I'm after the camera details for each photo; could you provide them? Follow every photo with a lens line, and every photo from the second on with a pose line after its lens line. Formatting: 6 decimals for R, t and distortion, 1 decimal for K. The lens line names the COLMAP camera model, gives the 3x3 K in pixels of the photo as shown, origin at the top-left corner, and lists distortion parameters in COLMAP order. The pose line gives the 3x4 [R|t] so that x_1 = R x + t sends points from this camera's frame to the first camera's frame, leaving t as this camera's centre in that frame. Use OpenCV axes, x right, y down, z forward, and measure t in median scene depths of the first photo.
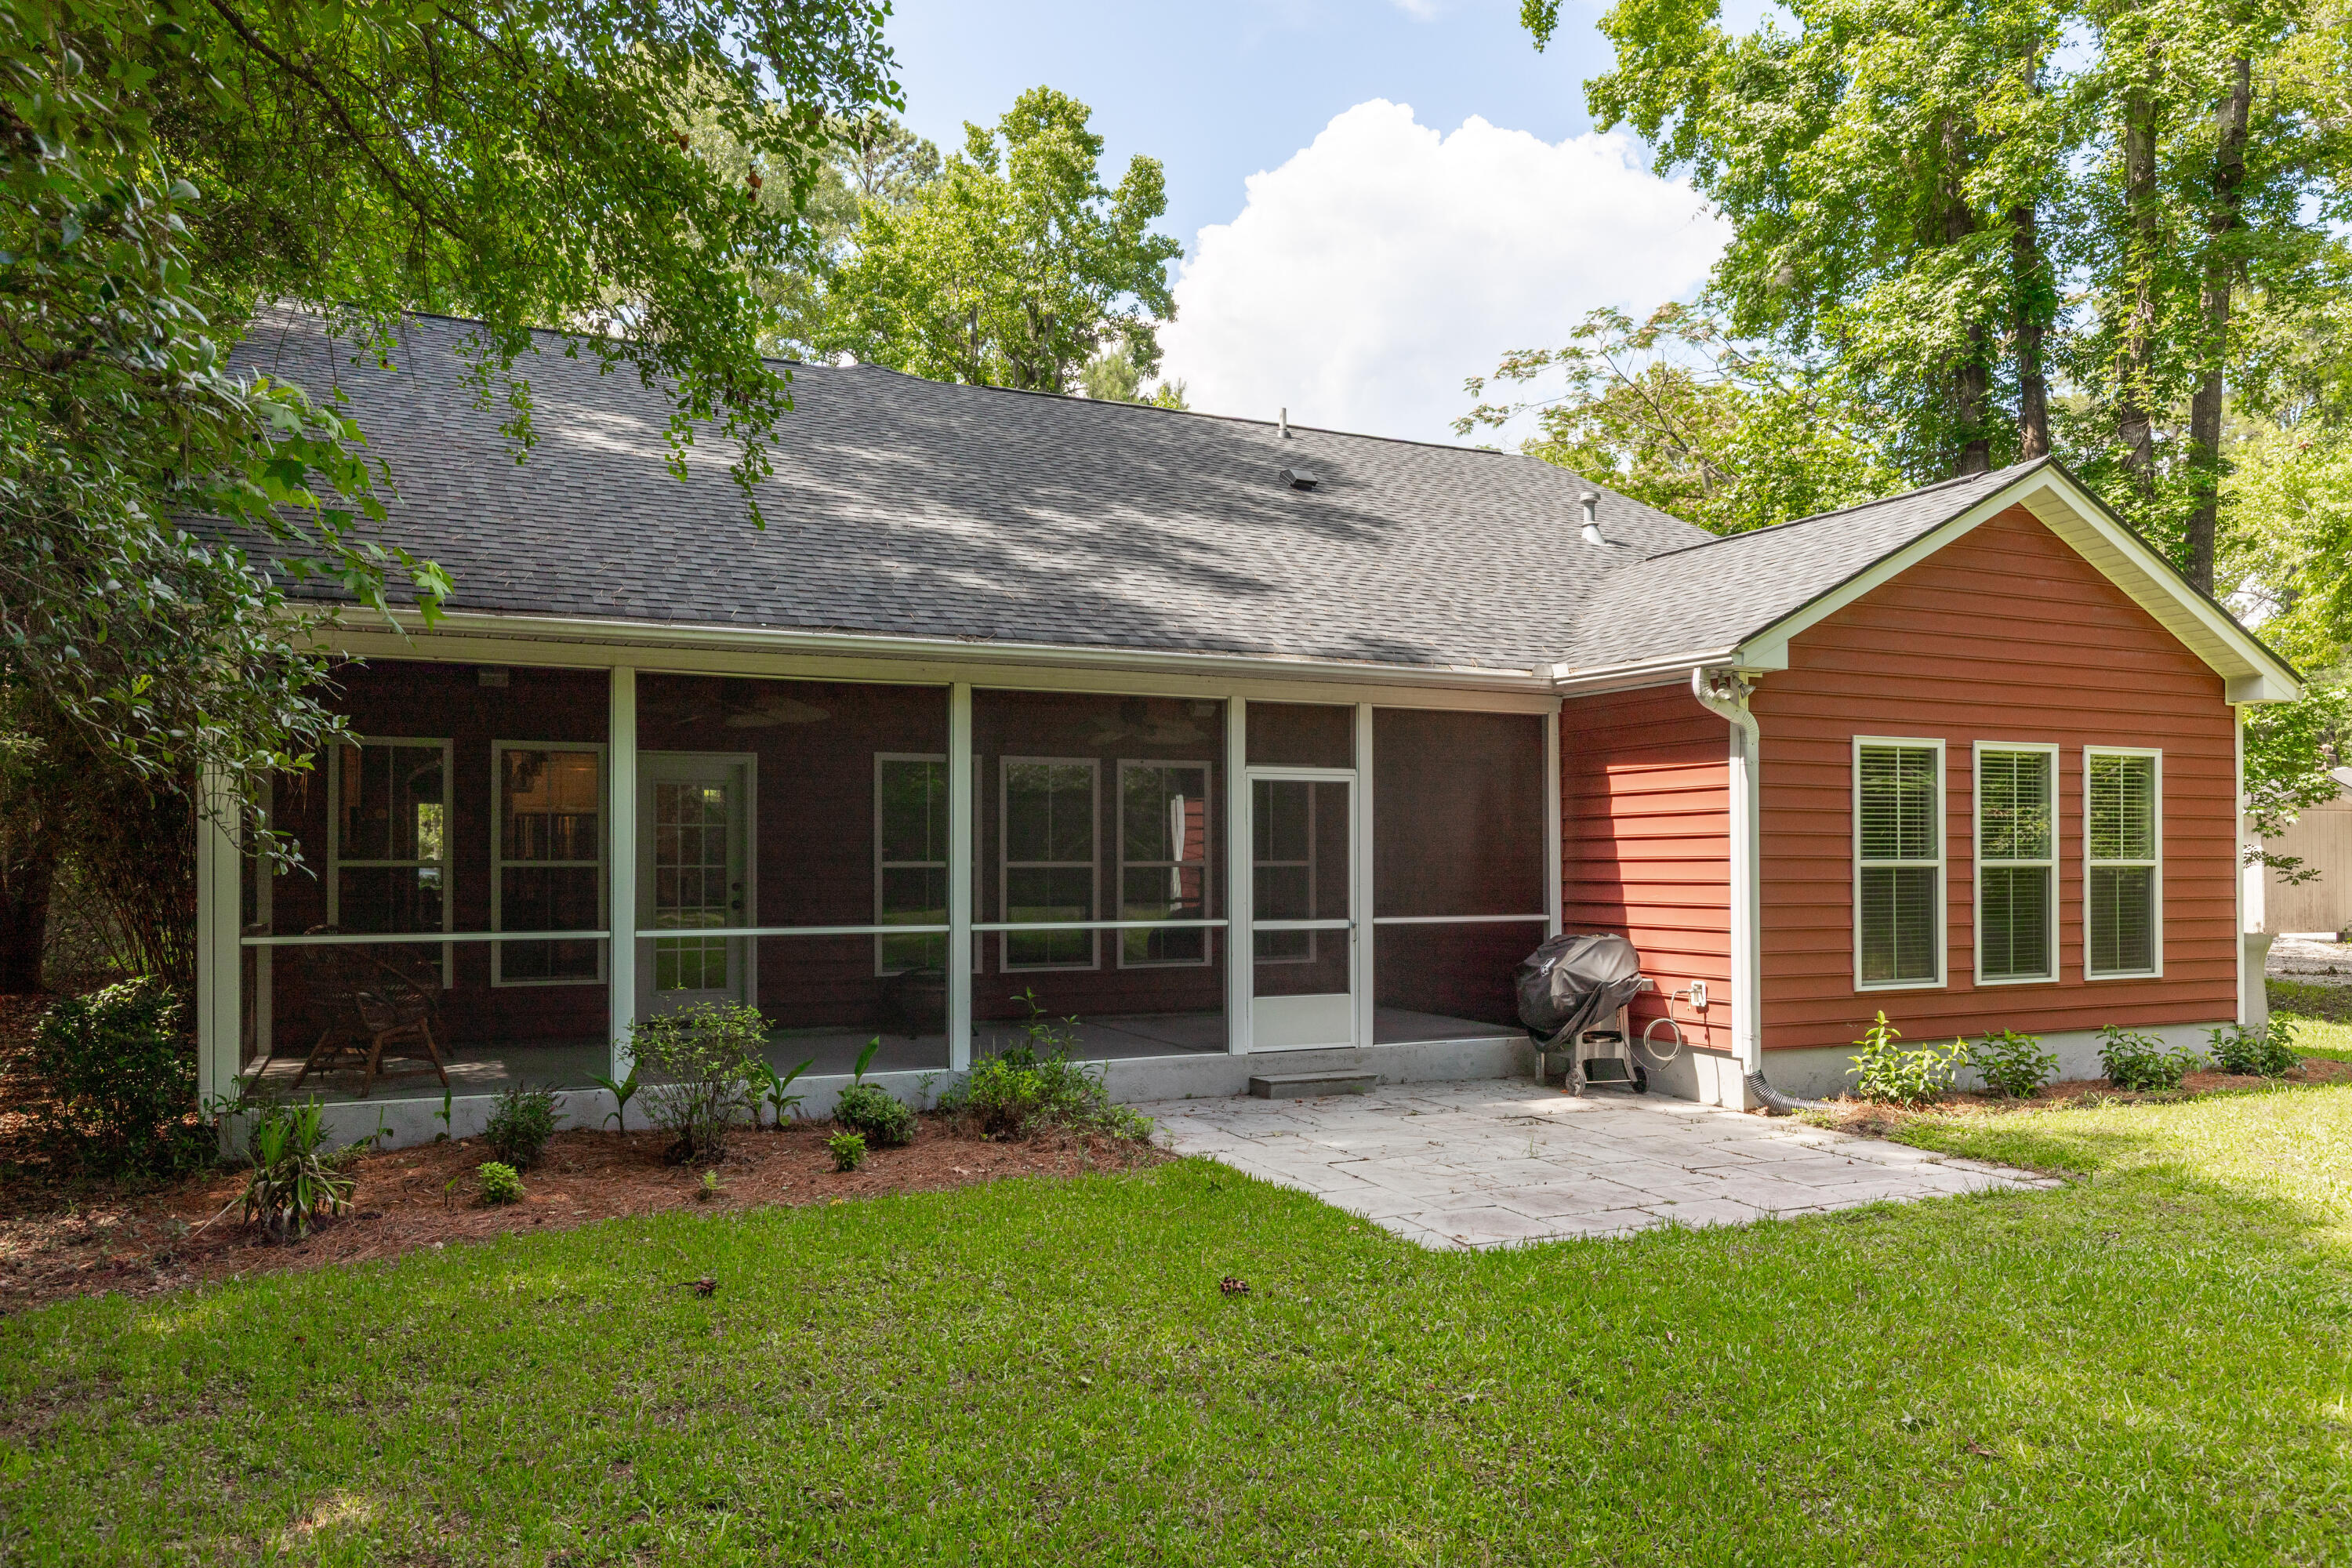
lens RADIAL K [[1607.5, 0, 1176.2], [0, 1607.5, 851.5], [0, 0, 1]] dist [0.033099, 0.000229]
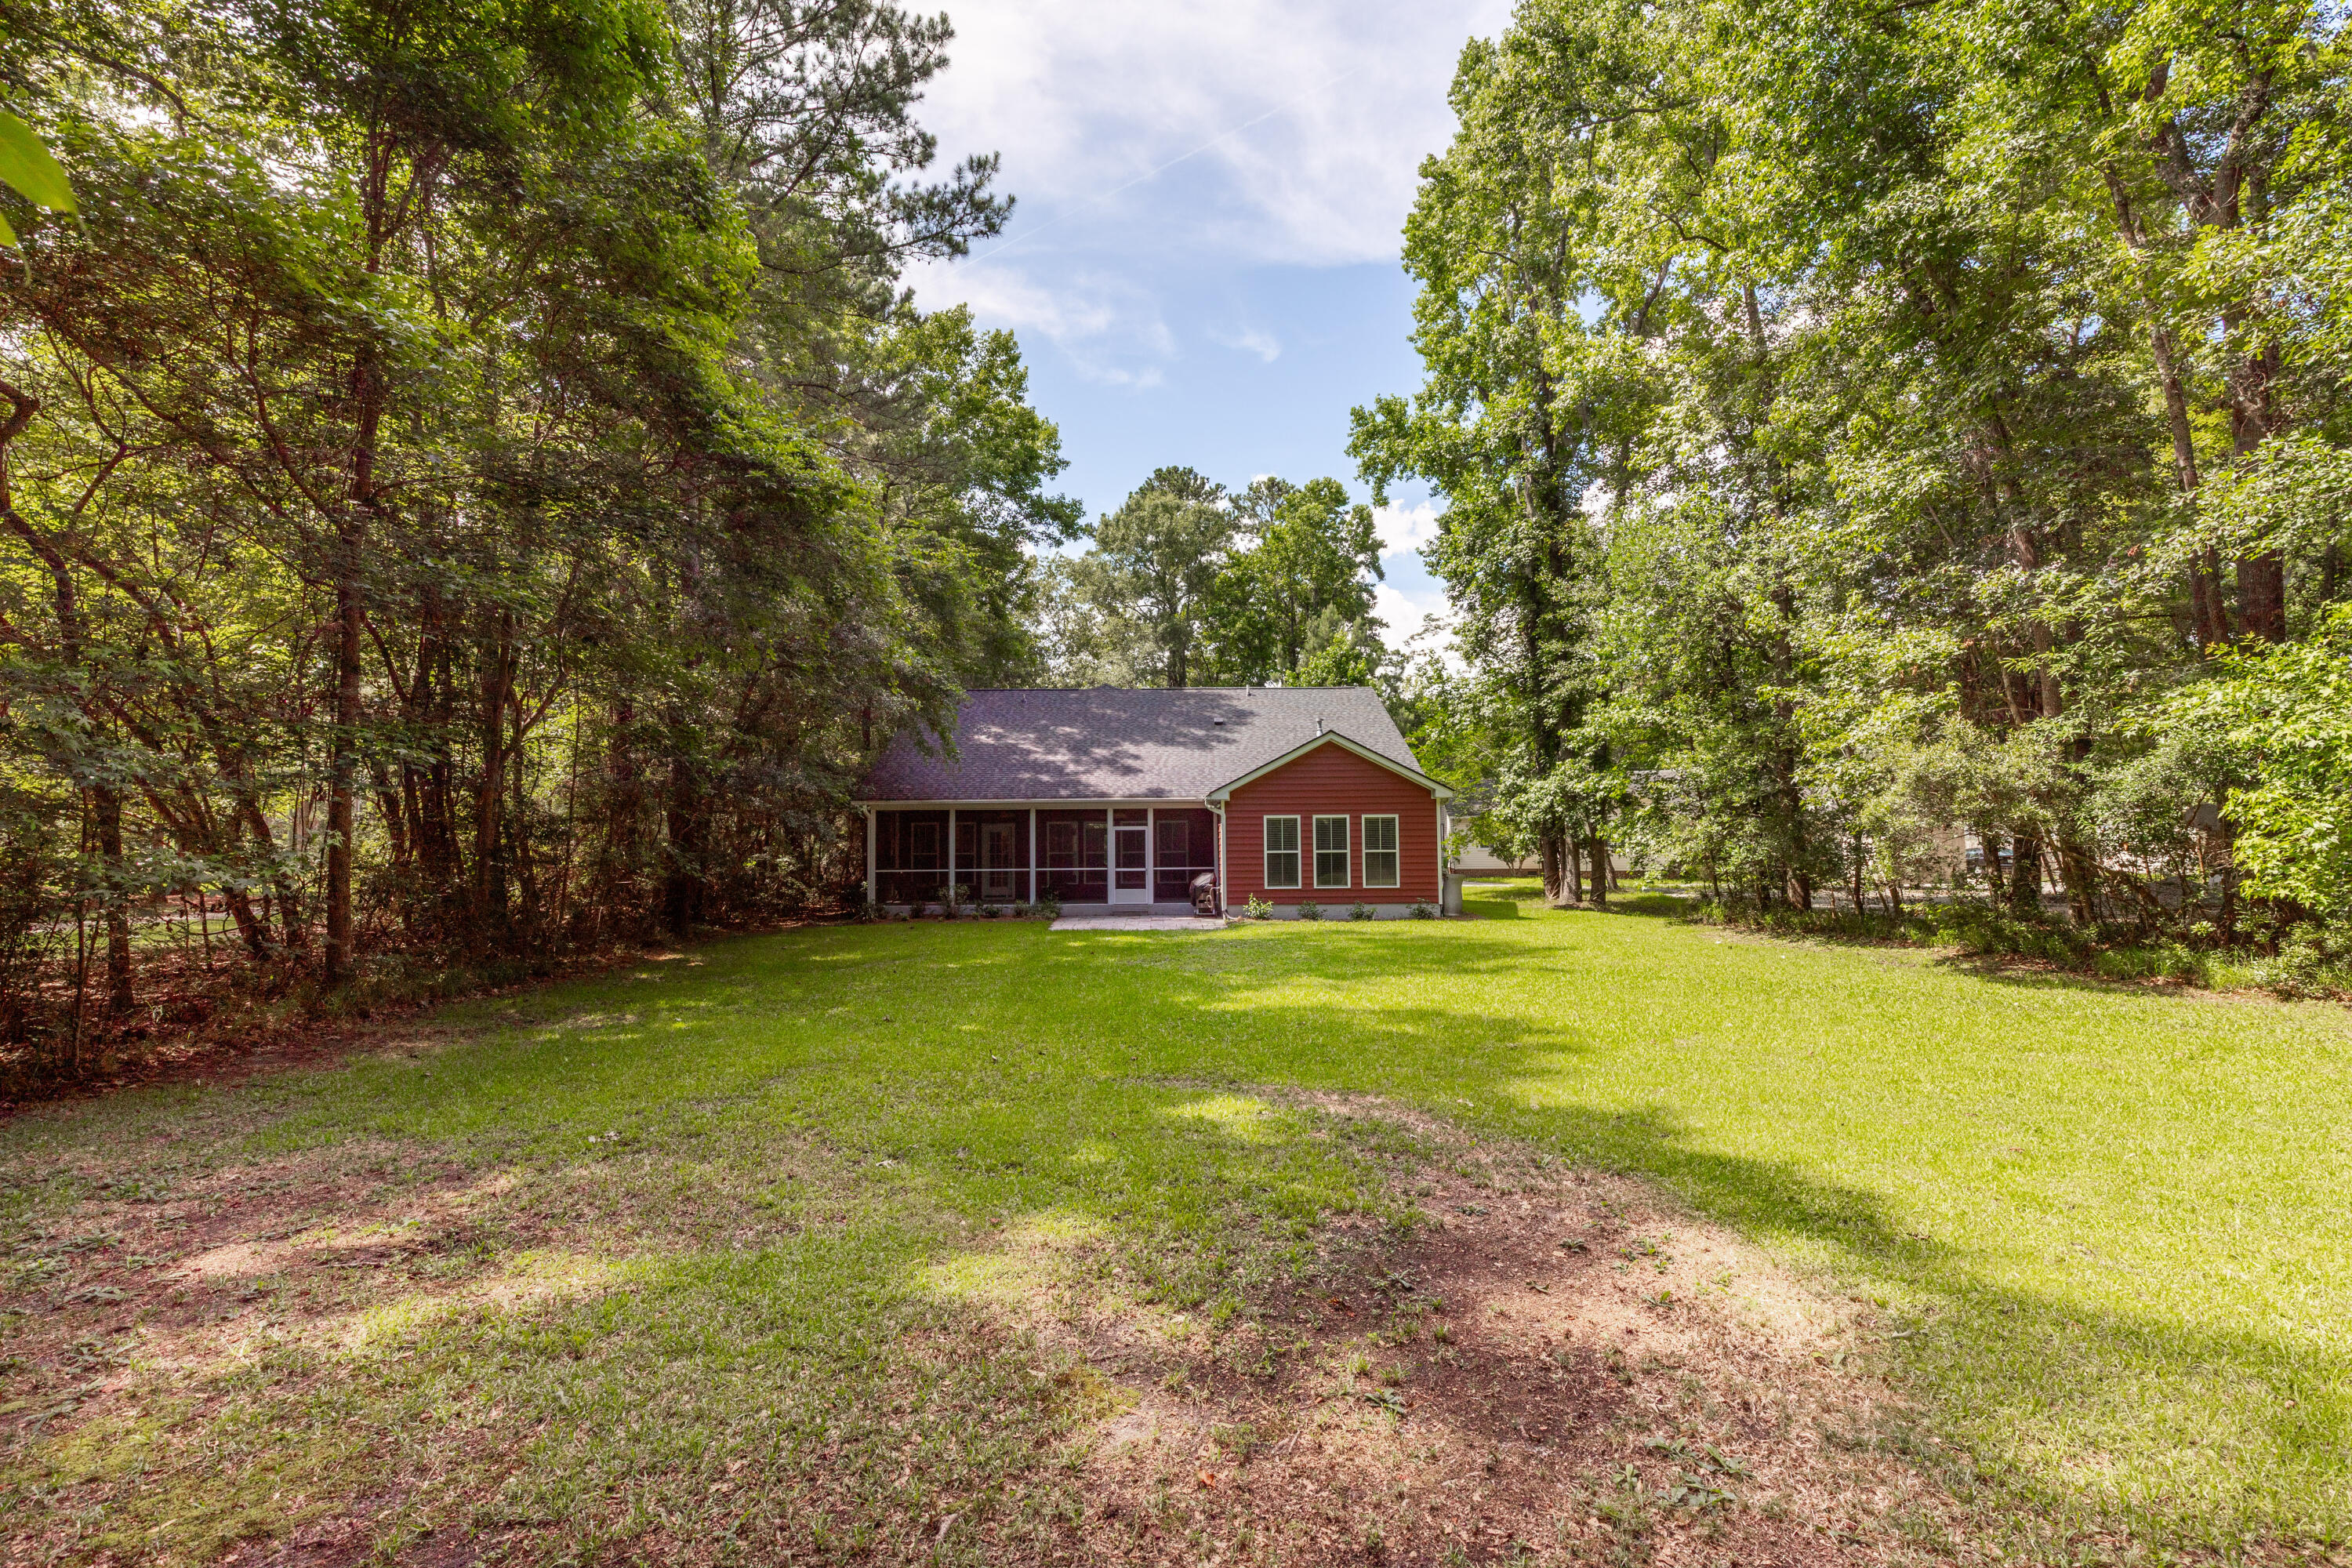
lens RADIAL K [[1072.2, 0, 1176.0], [0, 1072.2, 784.0], [0, 0, 1]] dist [0.030573, 0.000070]
pose [[0.902386, -0.030979, -0.429813, 1.207007], [0.009539, 0.998604, -0.051948, -0.020478], [0.430822, 0.042777, 0.901422, -1.138255]]
